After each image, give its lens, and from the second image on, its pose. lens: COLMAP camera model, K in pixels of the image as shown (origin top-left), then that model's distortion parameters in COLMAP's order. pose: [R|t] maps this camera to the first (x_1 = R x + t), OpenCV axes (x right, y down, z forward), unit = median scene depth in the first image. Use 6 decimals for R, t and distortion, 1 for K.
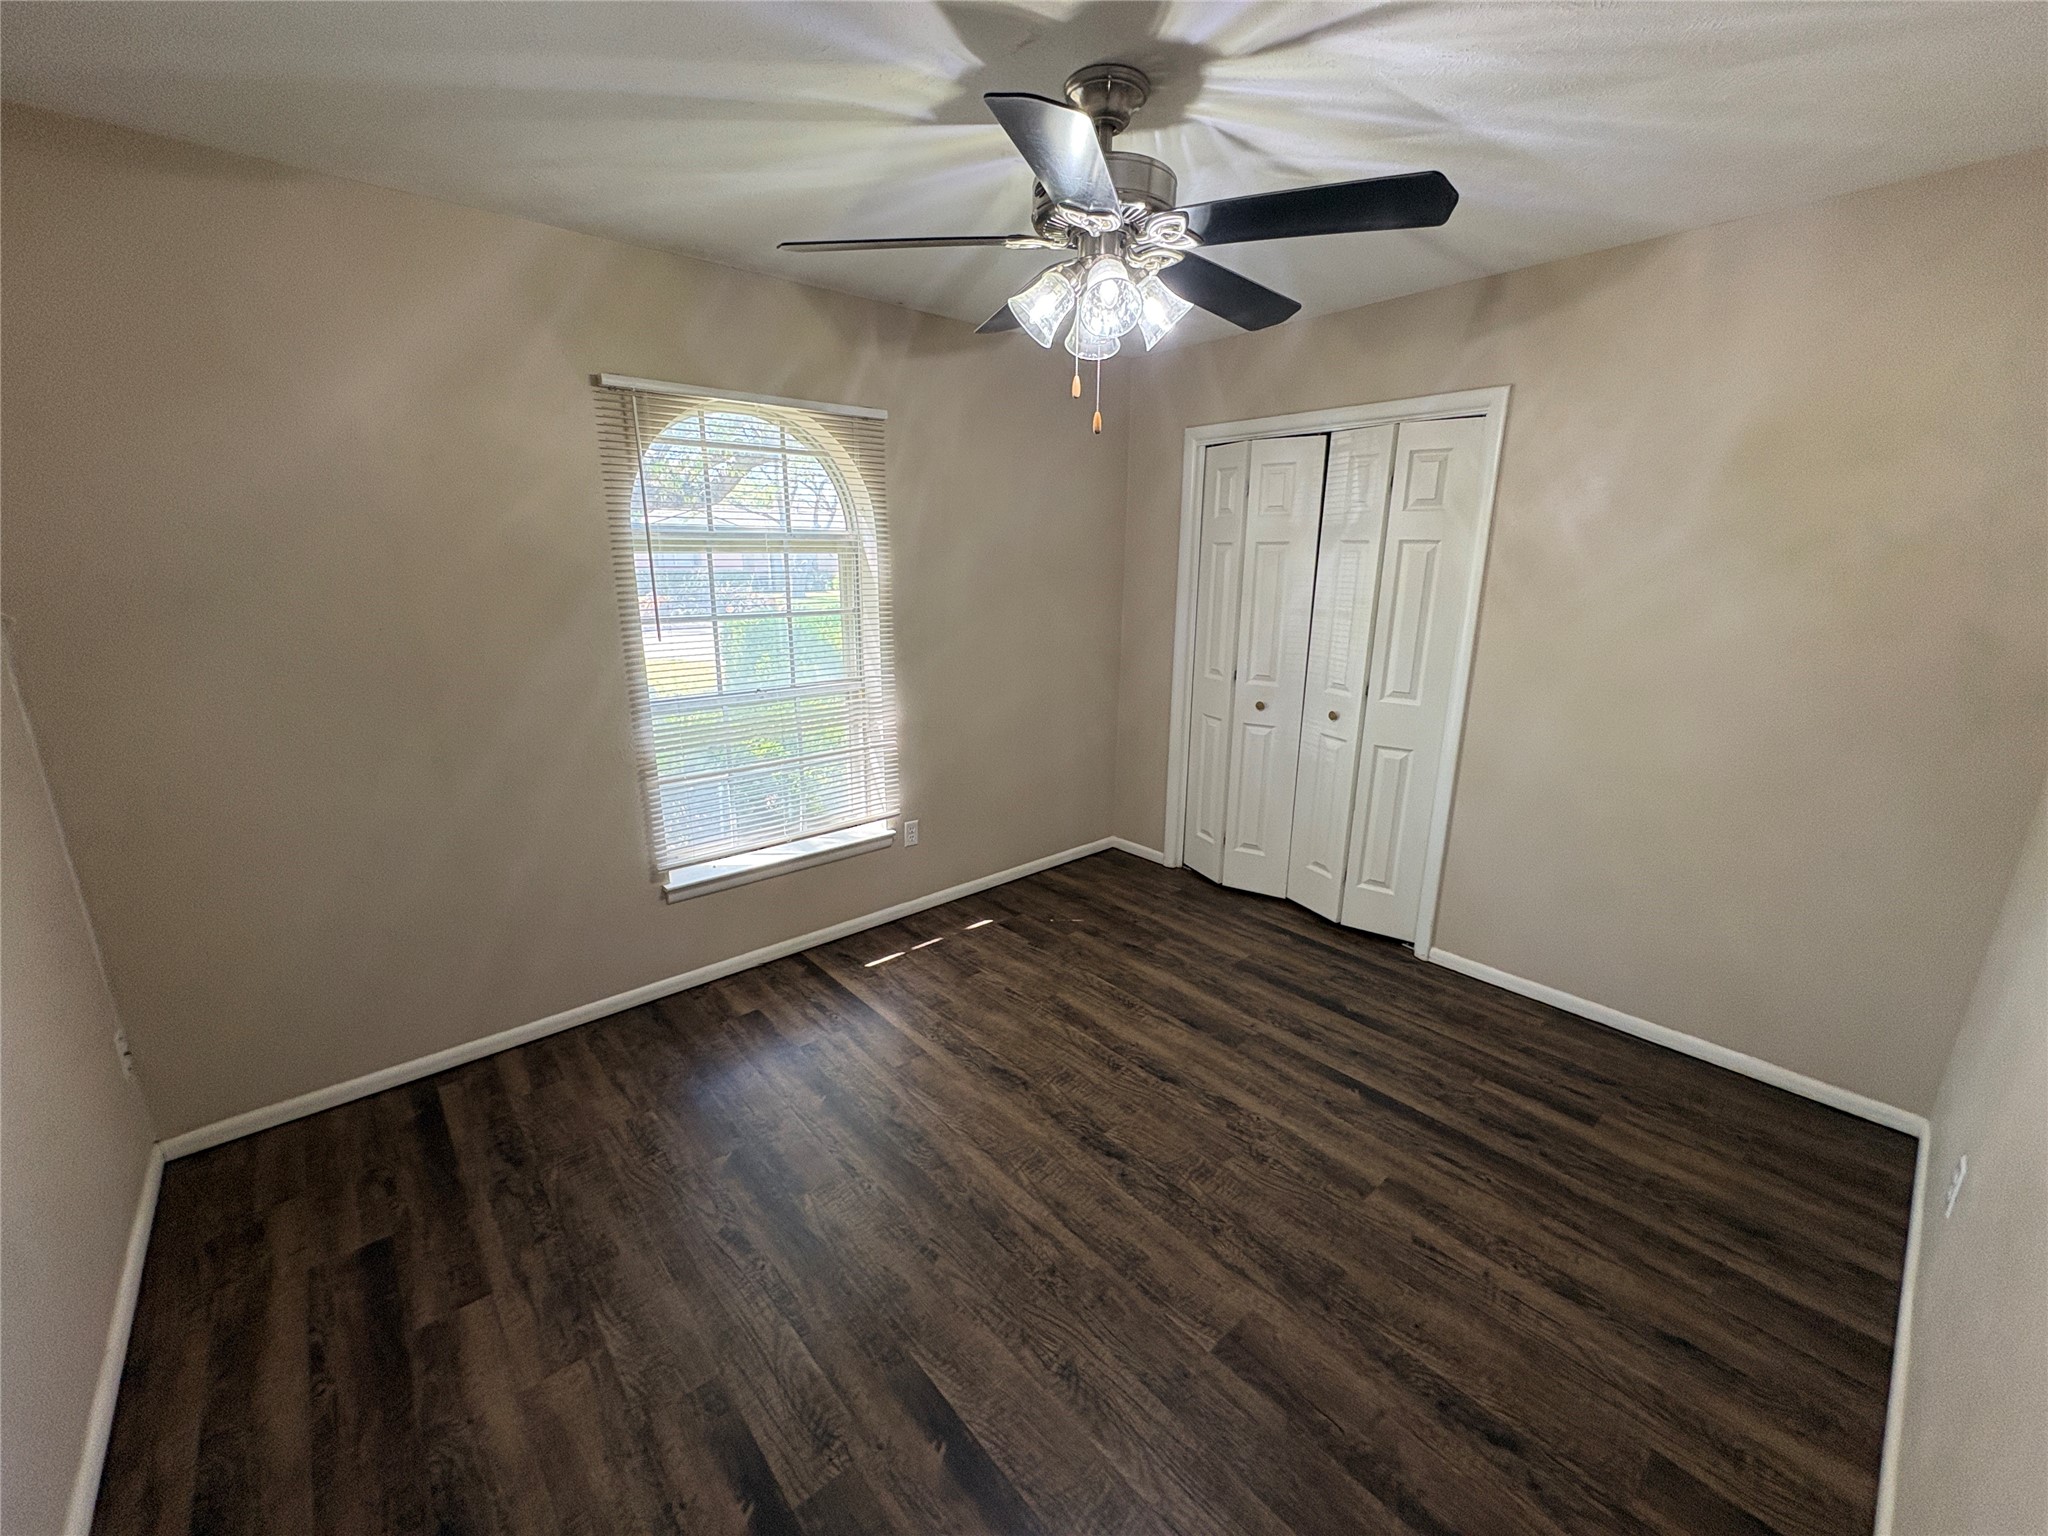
lens RADIAL K [[815.5, 0, 1023.9], [0, 815.5, 766.8], [0, 0, 1]] dist [-0.000766, 0.000067]
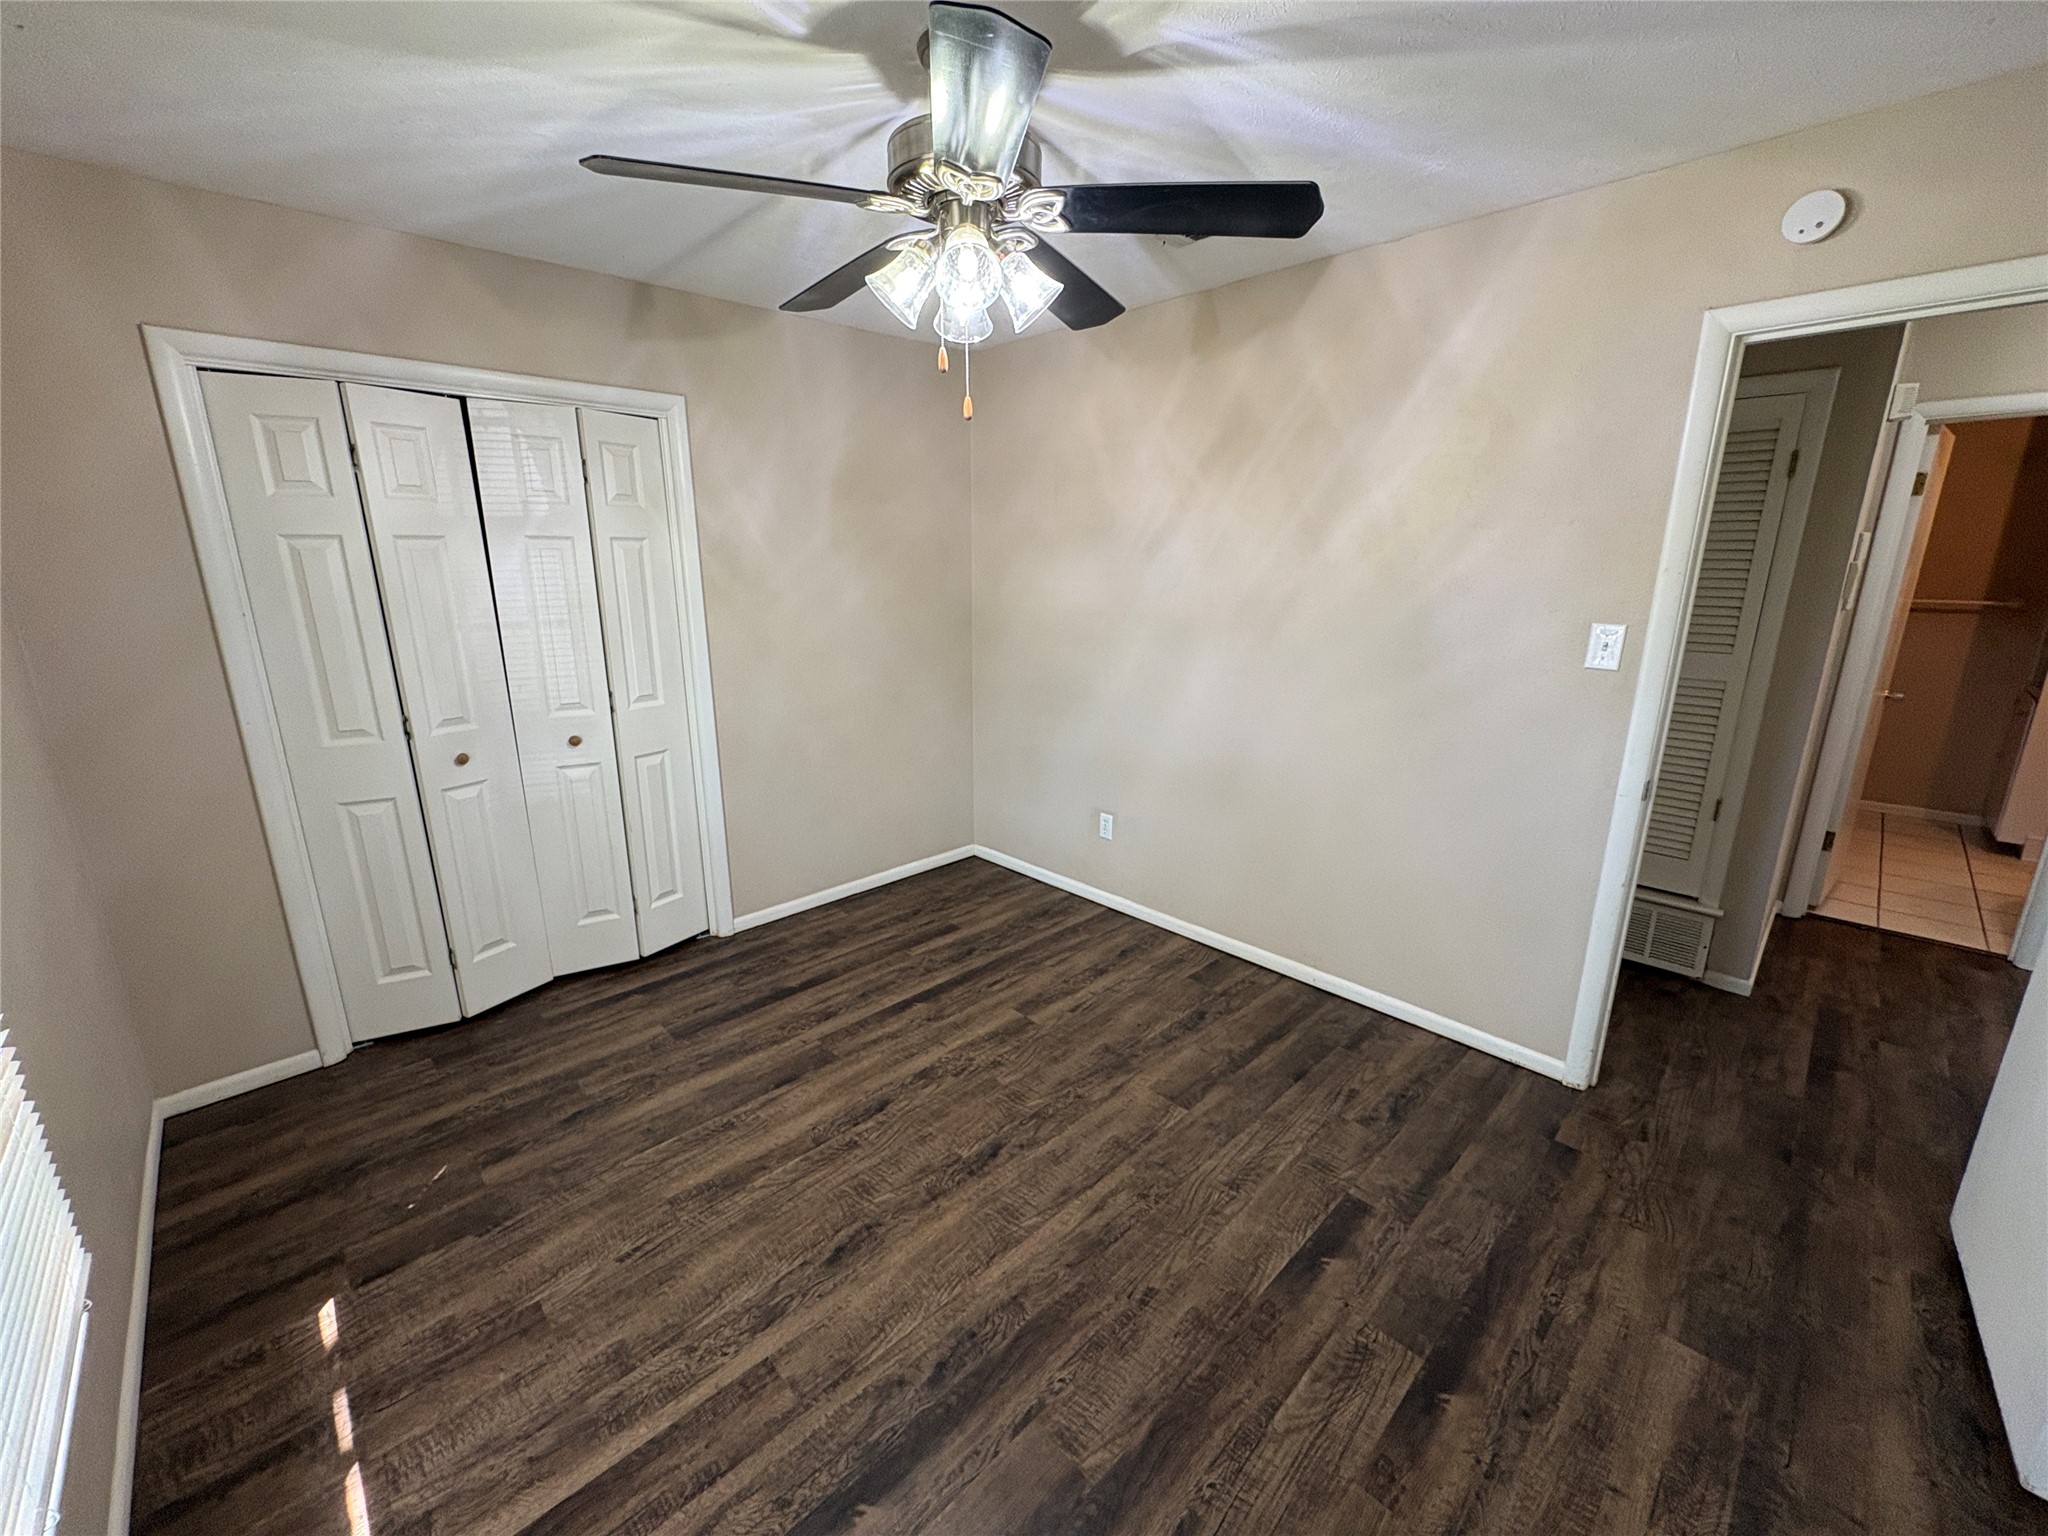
lens RADIAL K [[812.5, 0, 1022.4], [0, 812.5, 769.2], [0, 0, 1]] dist [-0.000435, 0.000288]
pose [[-0.049196, -0.257628, 0.964991, -0.619295], [0.254162, 0.931126, 0.261545, -0.181002], [-0.965910, 0.258131, 0.019671, 0.697608]]
